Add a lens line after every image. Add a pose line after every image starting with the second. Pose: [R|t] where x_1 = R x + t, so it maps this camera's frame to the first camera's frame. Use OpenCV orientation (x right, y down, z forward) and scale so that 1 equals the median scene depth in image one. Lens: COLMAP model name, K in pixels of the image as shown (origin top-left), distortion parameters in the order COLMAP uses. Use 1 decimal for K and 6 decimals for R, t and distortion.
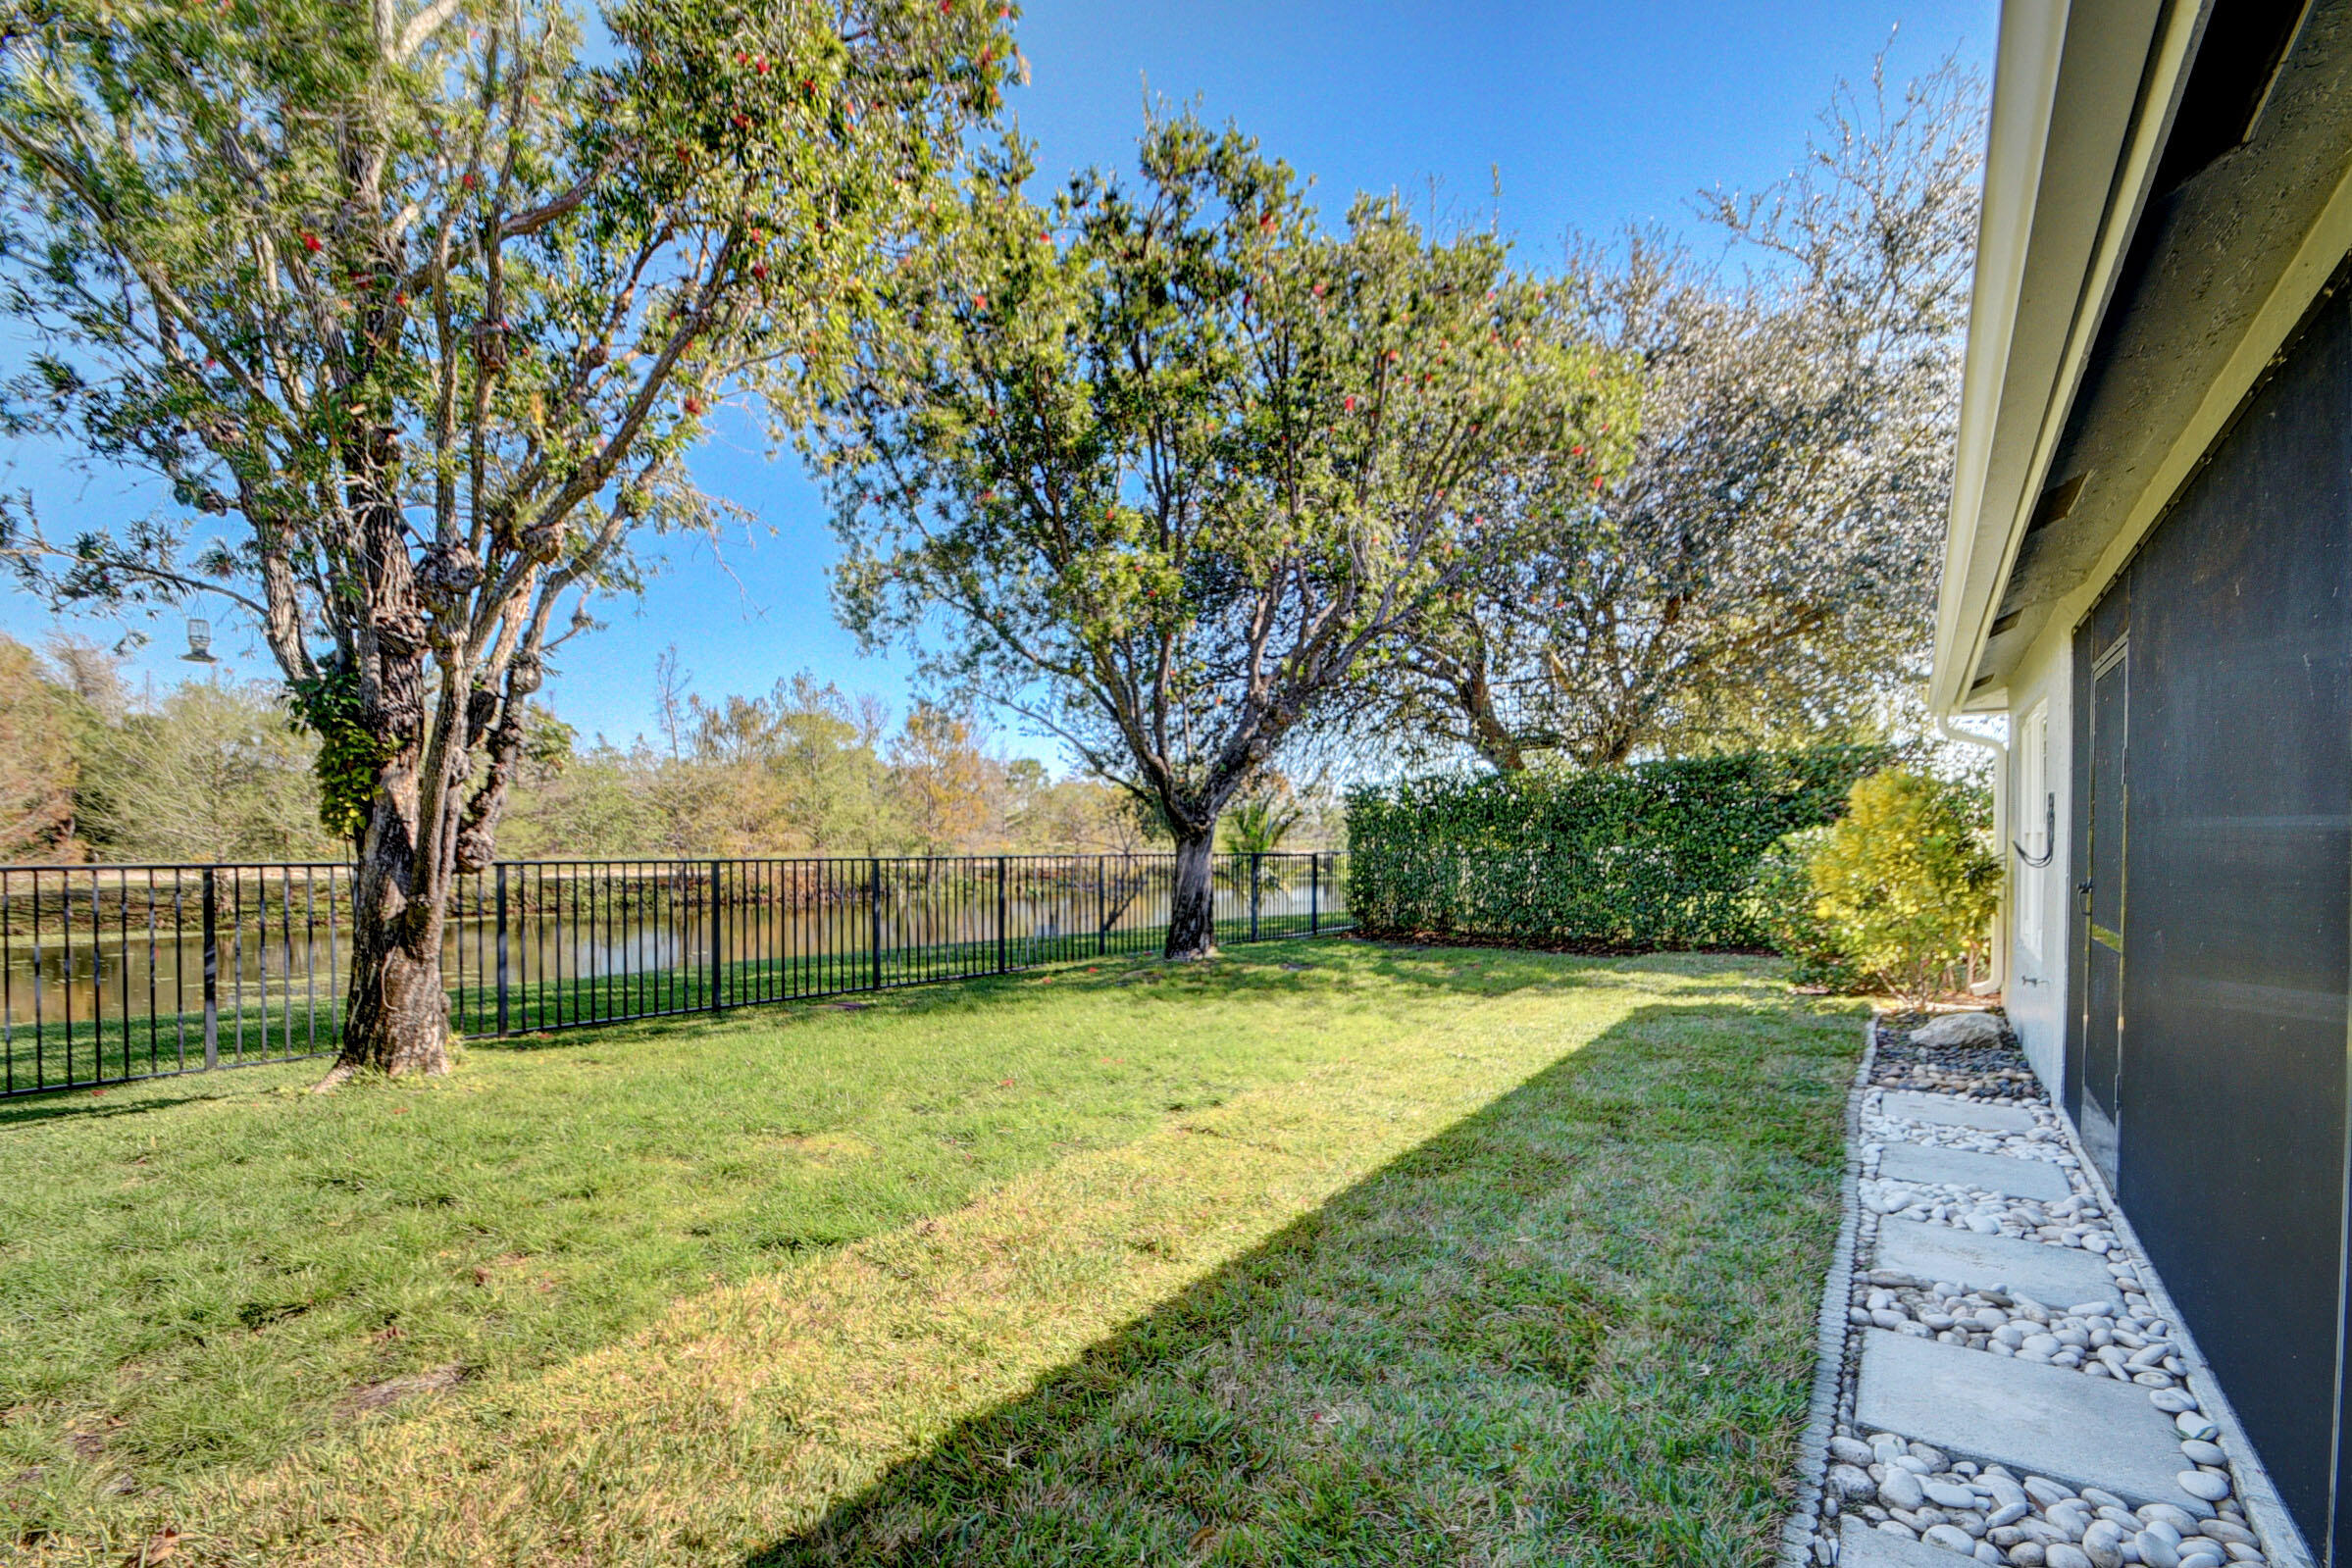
lens RADIAL K [[1037.7, 0, 1154.4], [0, 1037.7, 854.8], [0, 0, 1]] dist [0.018625, -0.023579]
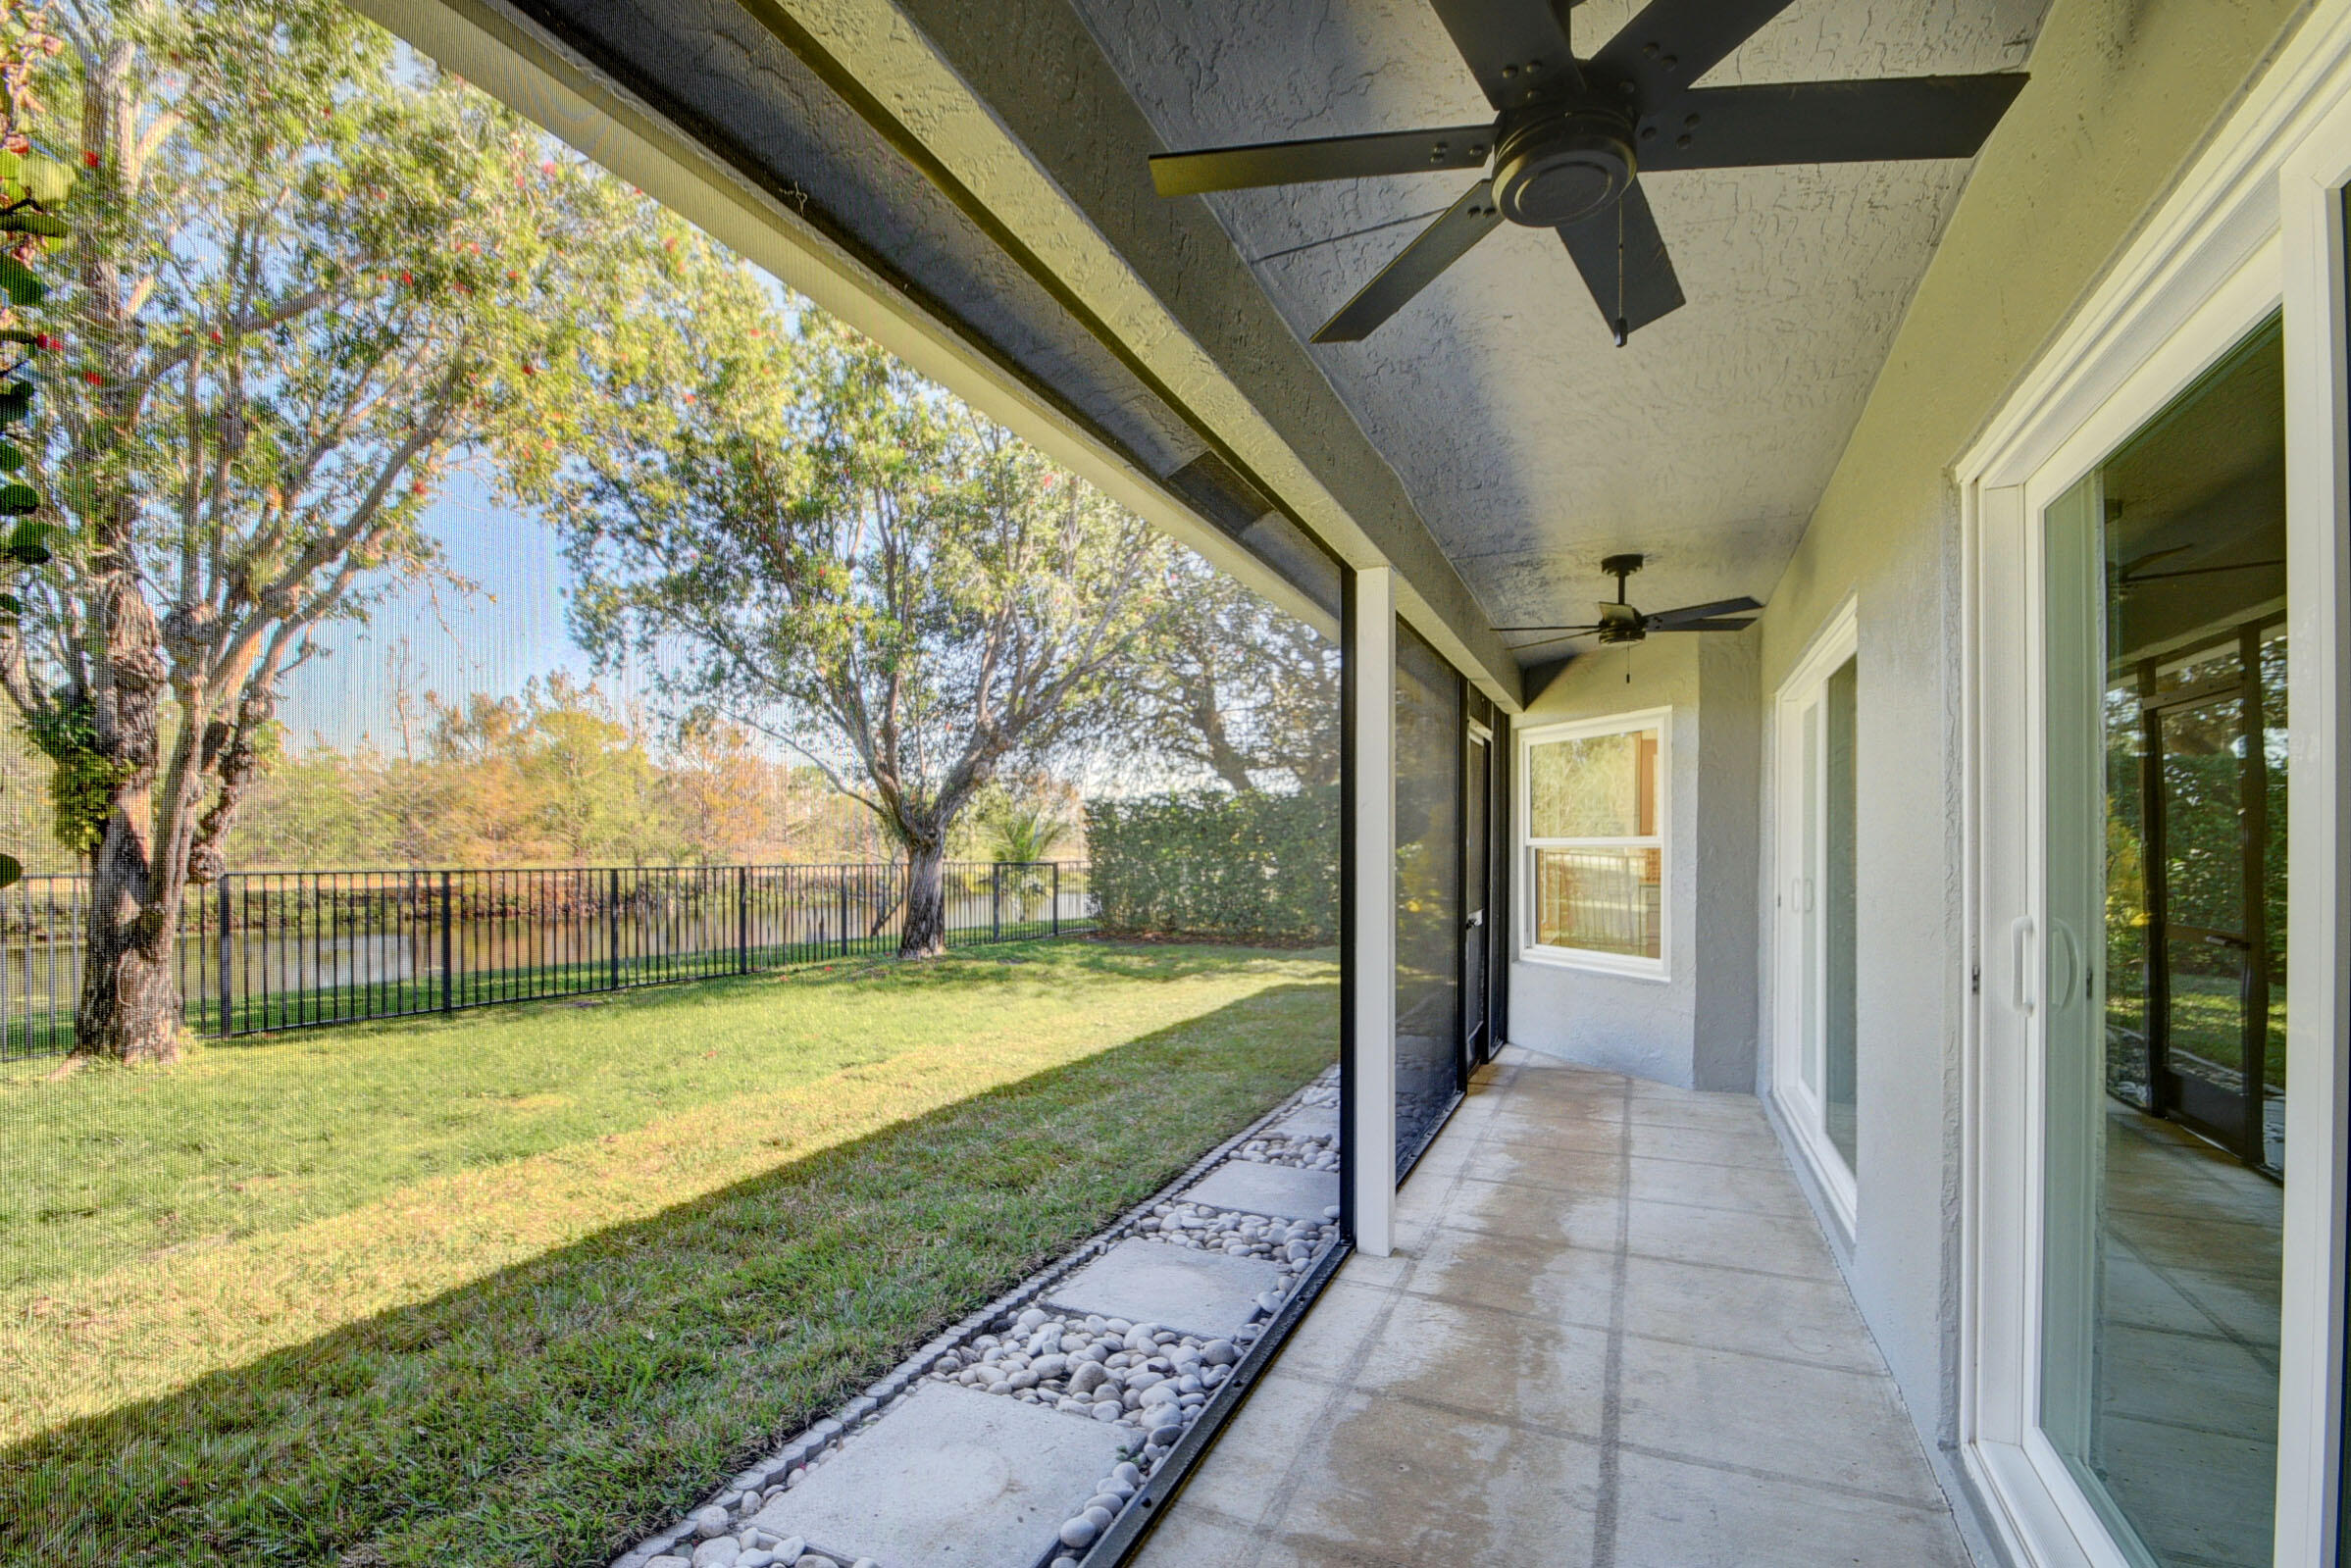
lens RADIAL K [[1037.3, 0, 1153.9], [0, 1037.3, 854.7], [0, 0, 1]] dist [0.018625, -0.023579]
pose [[0.981807, -0.001122, 0.189876, 0.140011], [0.002580, 0.999969, -0.007434, -0.002244], [-0.189862, 0.007789, 0.981780, -0.295512]]
